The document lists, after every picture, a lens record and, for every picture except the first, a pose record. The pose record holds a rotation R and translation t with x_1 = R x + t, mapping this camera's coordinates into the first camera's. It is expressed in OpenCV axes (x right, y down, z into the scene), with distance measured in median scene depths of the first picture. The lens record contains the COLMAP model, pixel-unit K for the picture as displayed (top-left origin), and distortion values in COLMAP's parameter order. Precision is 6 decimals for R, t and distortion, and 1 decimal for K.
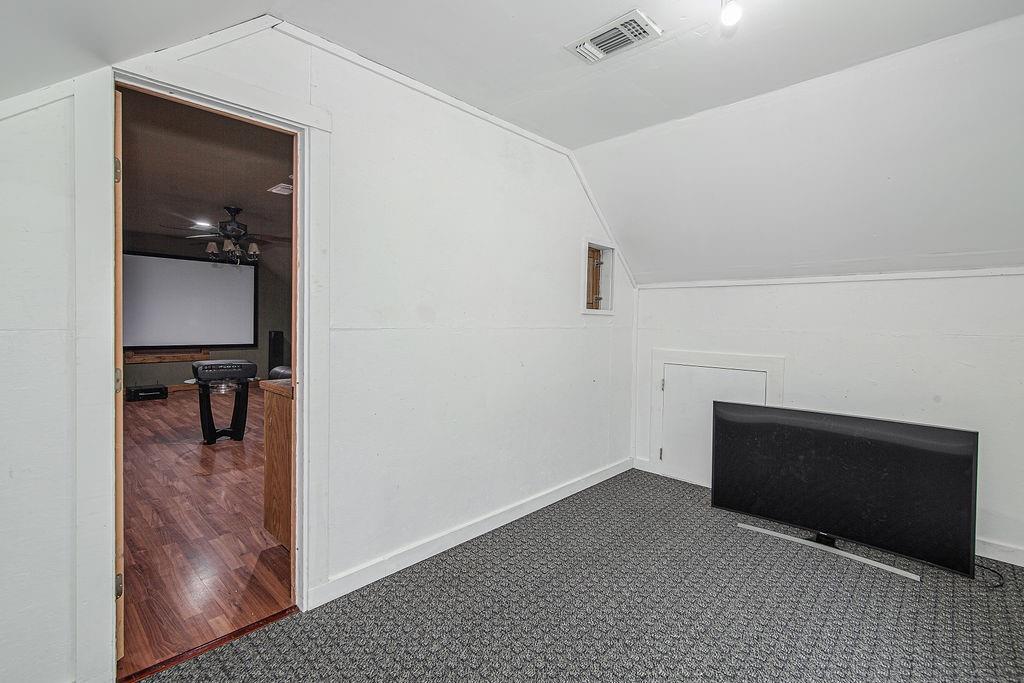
lens RADIAL K [[475.8, 0, 516.2], [0, 475.8, 342.6], [0, 0, 1]] dist [-0.005106, -0.000526]
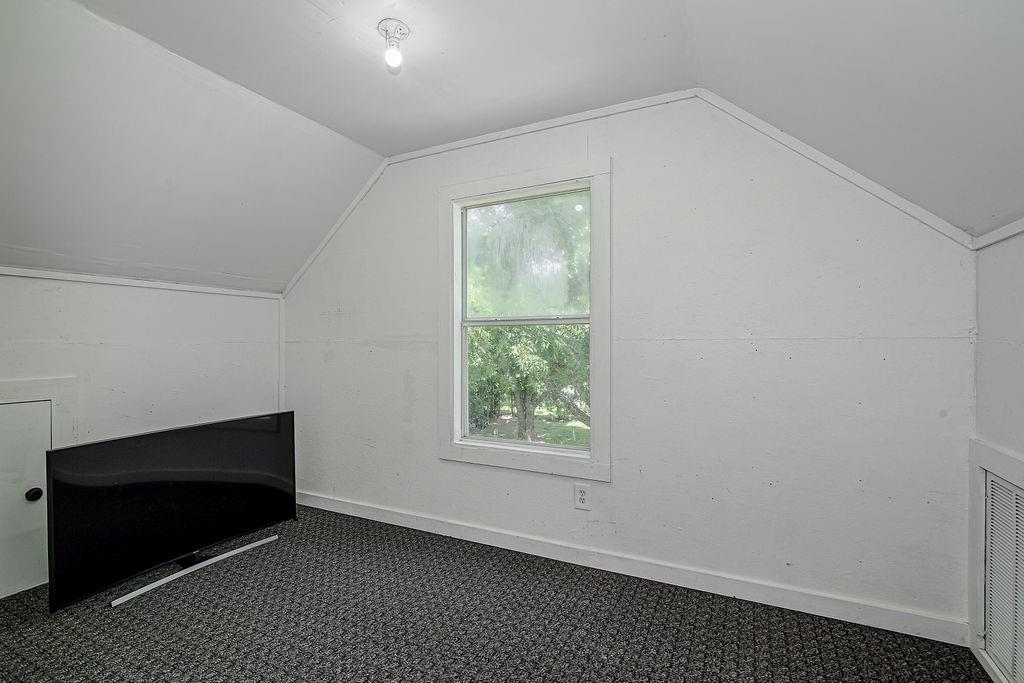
lens RADIAL K [[475.8, 0, 512.7], [0, 475.8, 341.0], [0, 0, 1]] dist [-0.005106, -0.000526]
pose [[-0.297369, -0.012549, 0.954680, -0.457912], [0.046468, 0.998538, 0.027599, -0.018057], [-0.953631, 0.052569, -0.296351, 0.668272]]
